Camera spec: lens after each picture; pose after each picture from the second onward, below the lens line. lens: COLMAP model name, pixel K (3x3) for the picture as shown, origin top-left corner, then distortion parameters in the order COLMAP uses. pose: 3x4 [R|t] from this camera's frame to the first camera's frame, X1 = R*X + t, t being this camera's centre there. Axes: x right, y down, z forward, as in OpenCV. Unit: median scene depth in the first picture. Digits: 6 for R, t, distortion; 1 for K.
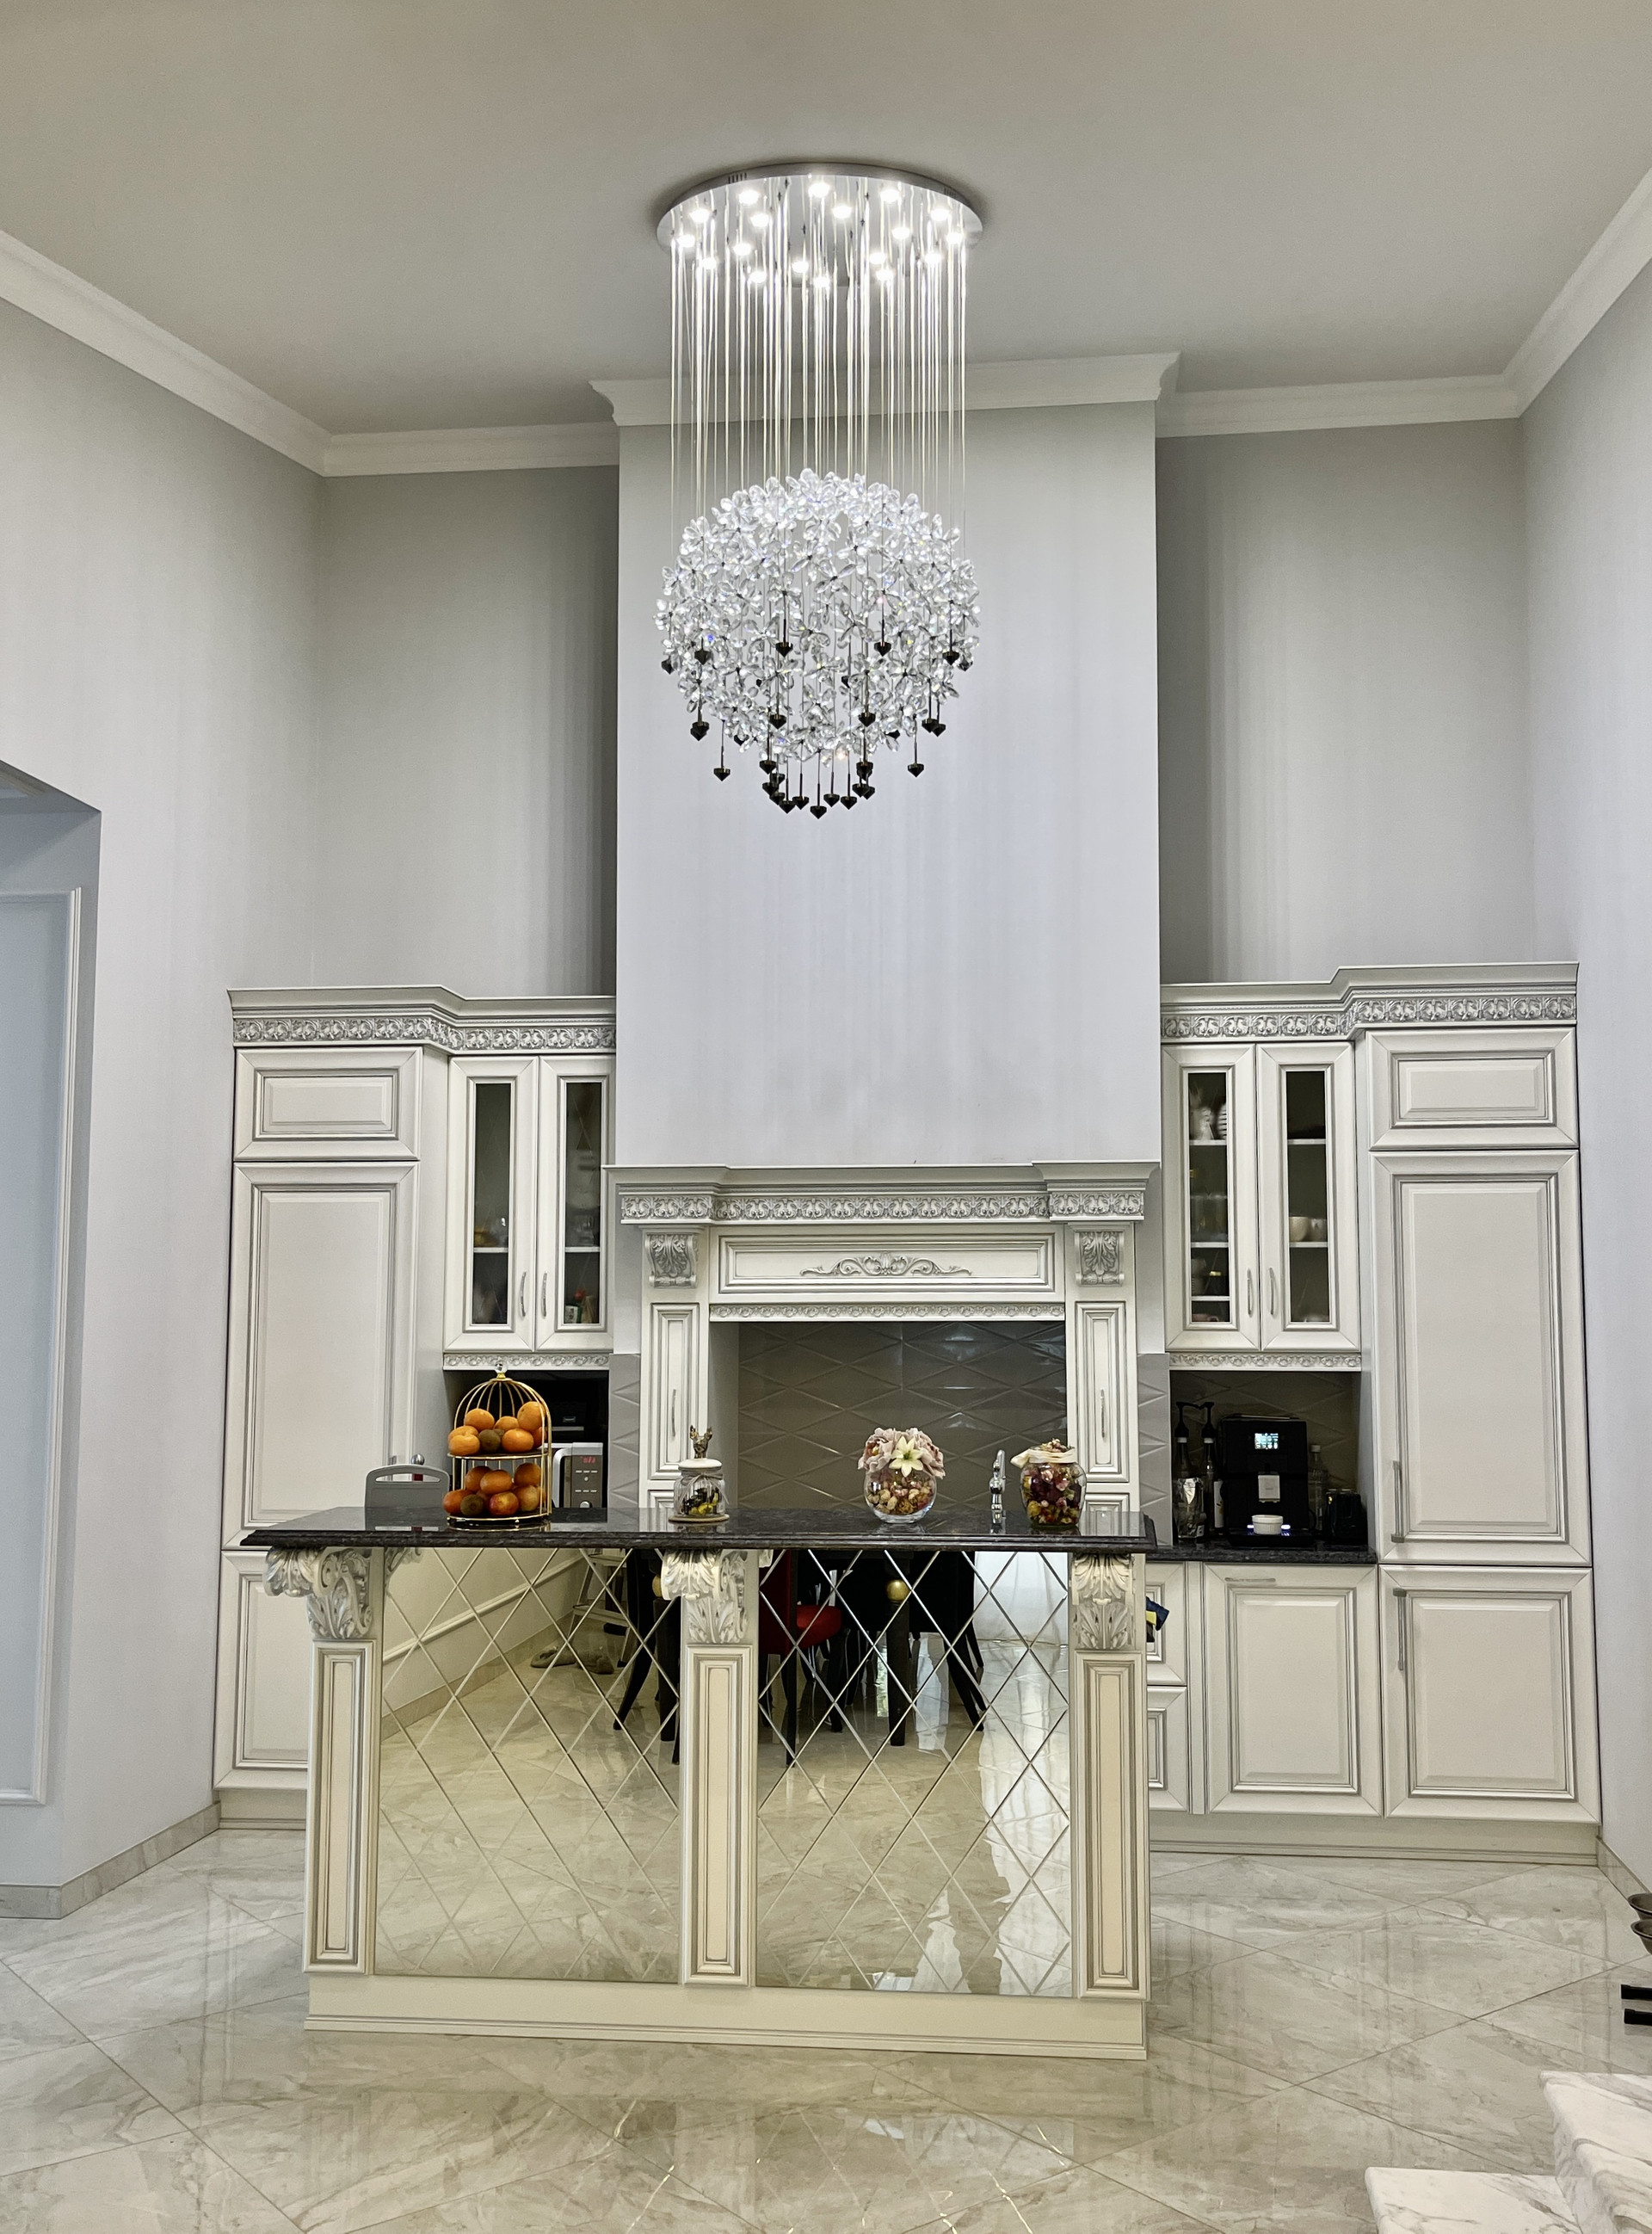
lens RADIAL K [[1926.2, 0, 849.8], [0, 1926.2, 1123.5], [0, 0, 1]] dist [0.053881, -0.017258]
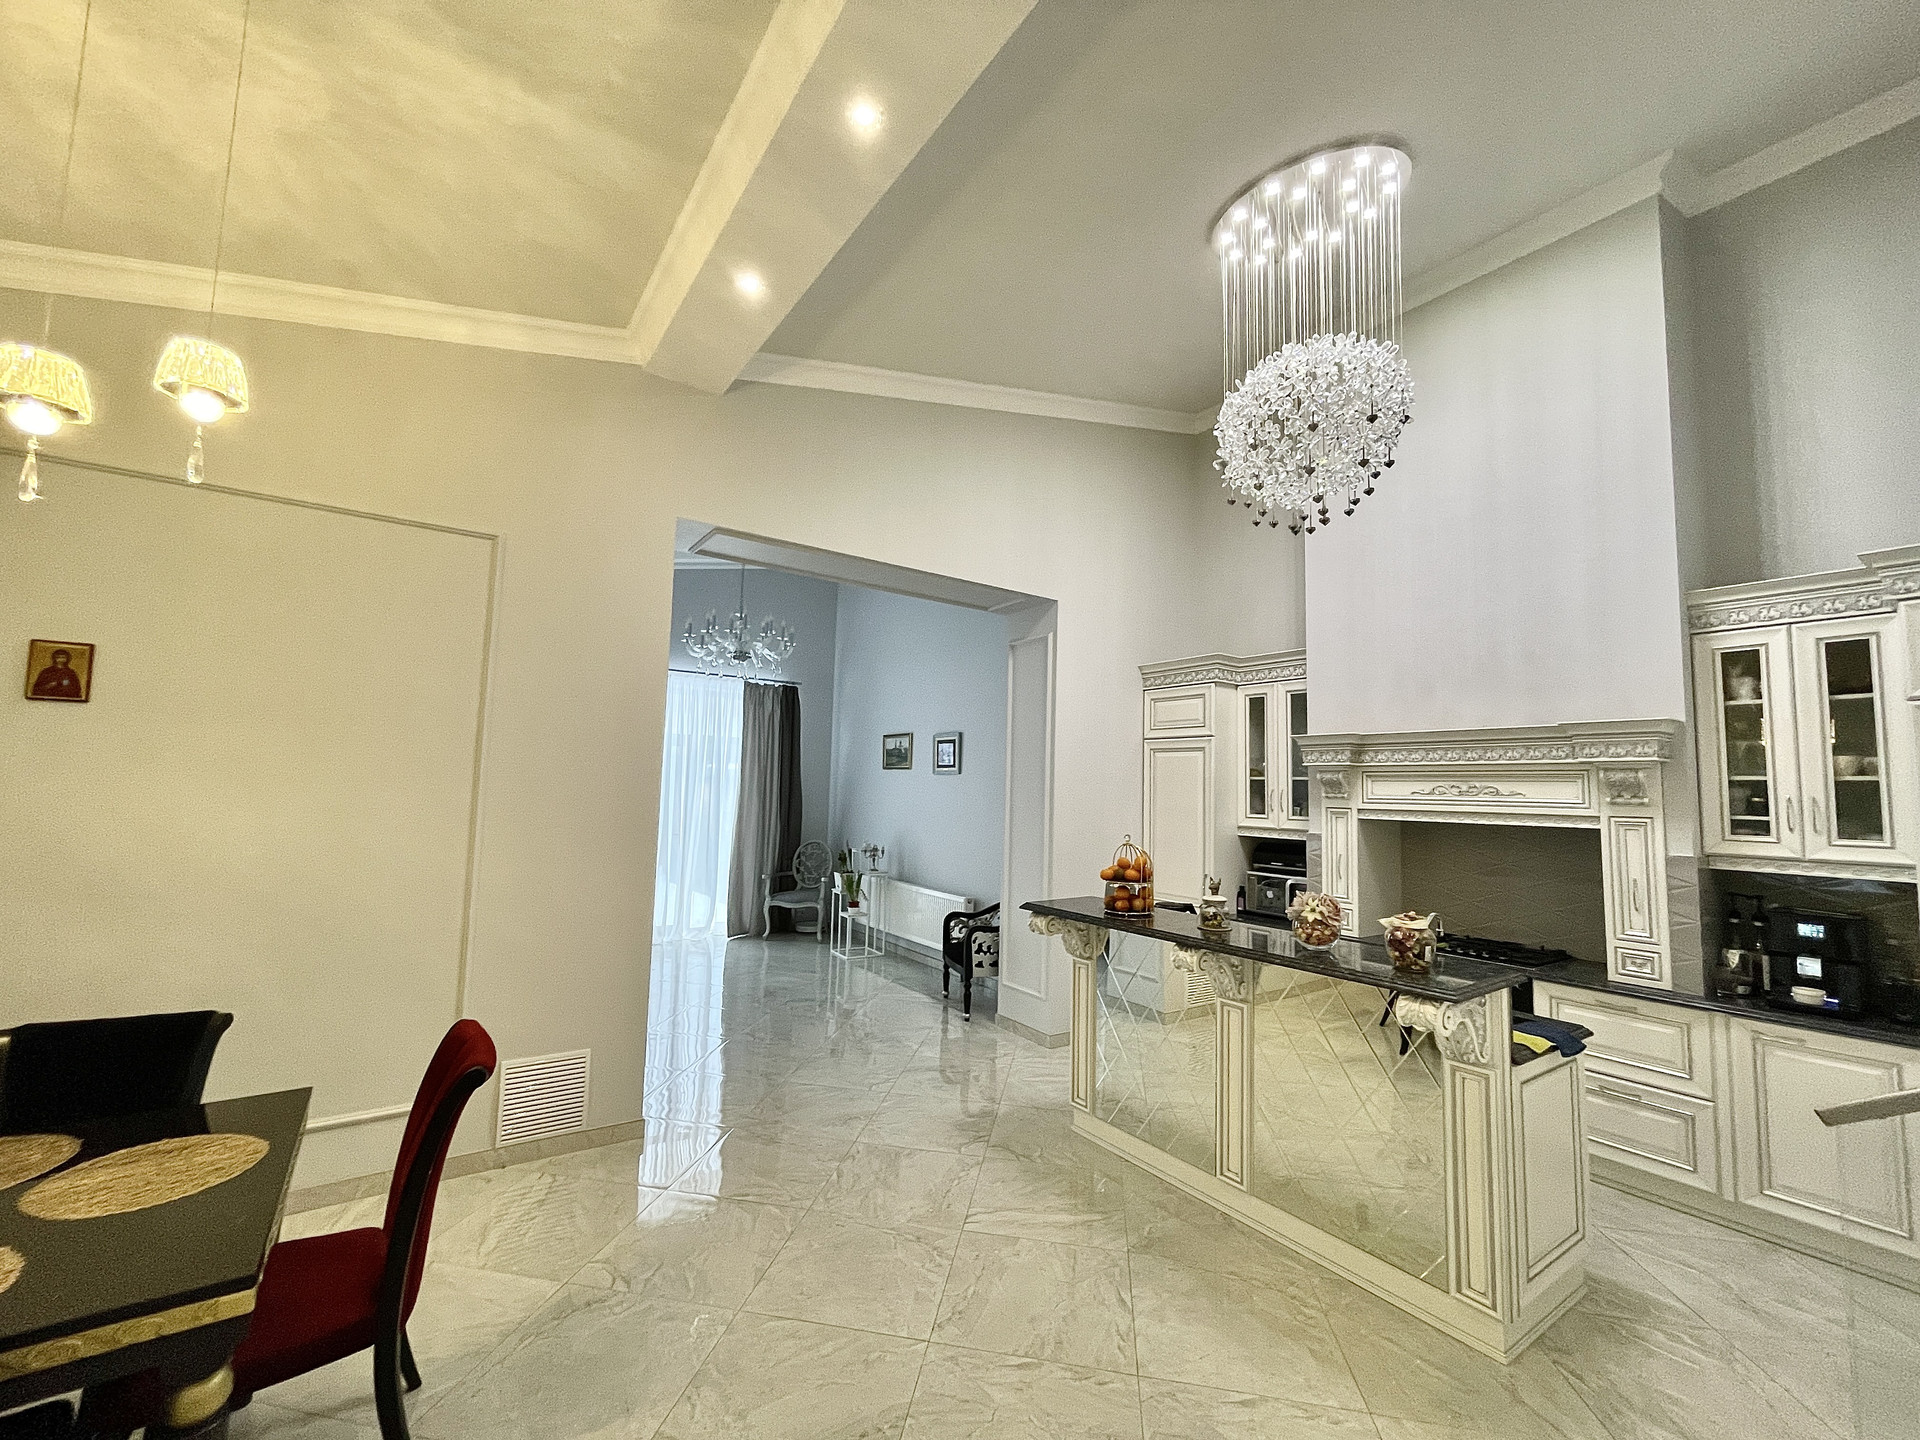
lens RADIAL K [[757.7, 0, 941.7], [0, 757.7, 718.5], [0, 0, 1]] dist [0.000161, -0.000826]
pose [[0.666666, -0.053013, -0.743469, 0.207573], [0.048393, 0.998441, -0.027800, 0.008869], [0.743784, -0.017445, 0.668193, 0.229720]]
